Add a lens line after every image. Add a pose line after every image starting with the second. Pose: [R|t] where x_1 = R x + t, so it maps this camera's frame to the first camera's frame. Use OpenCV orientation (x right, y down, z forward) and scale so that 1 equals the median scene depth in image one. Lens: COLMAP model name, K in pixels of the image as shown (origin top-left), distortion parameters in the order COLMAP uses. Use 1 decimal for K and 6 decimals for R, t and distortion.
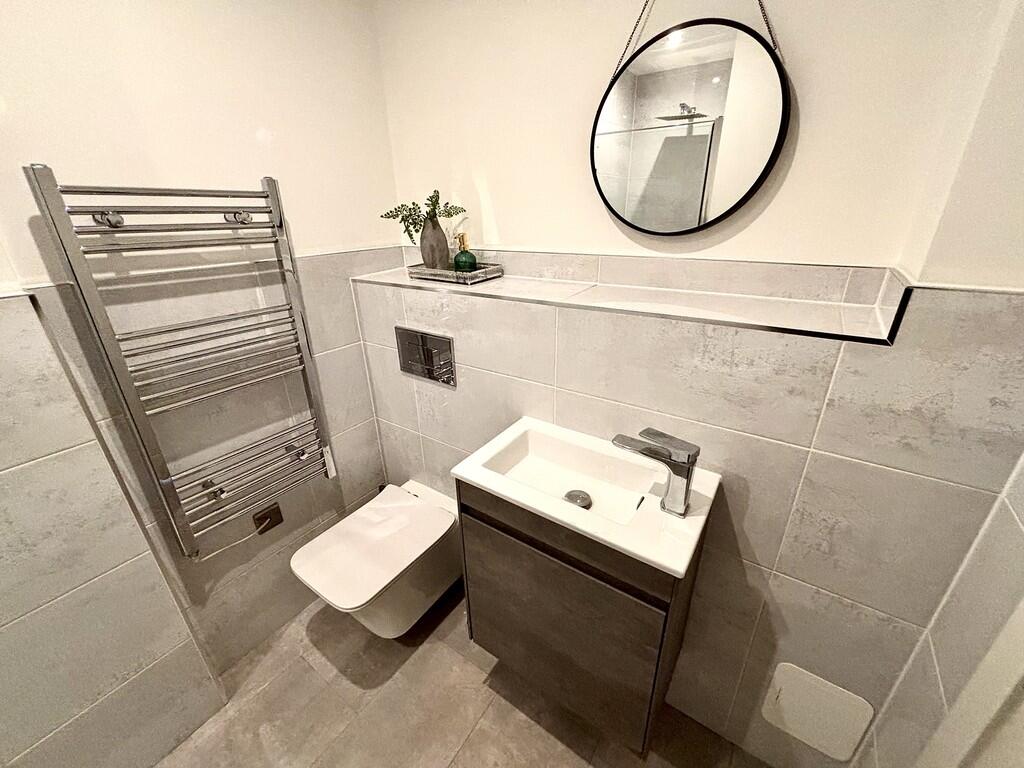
lens RADIAL K [[414.3, 0, 509.4], [0, 414.3, 382.8], [0, 0, 1]] dist [0.014156, -0.000004]
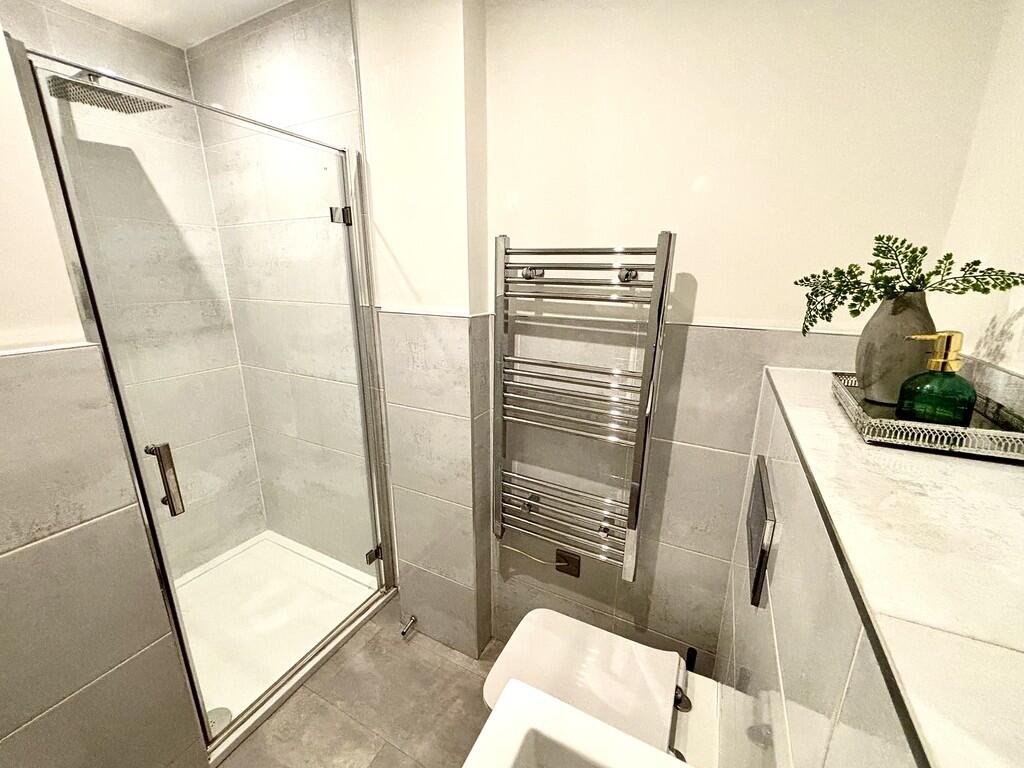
lens RADIAL K [[414.3, 0, 508.8], [0, 414.3, 383.7], [0, 0, 1]] dist [0.014156, -0.000004]
pose [[0.130227, 0.287851, -0.948780, 0.275422], [-0.398761, 0.891329, 0.215688, -0.265672], [0.907761, 0.350248, 0.230859, 0.608537]]
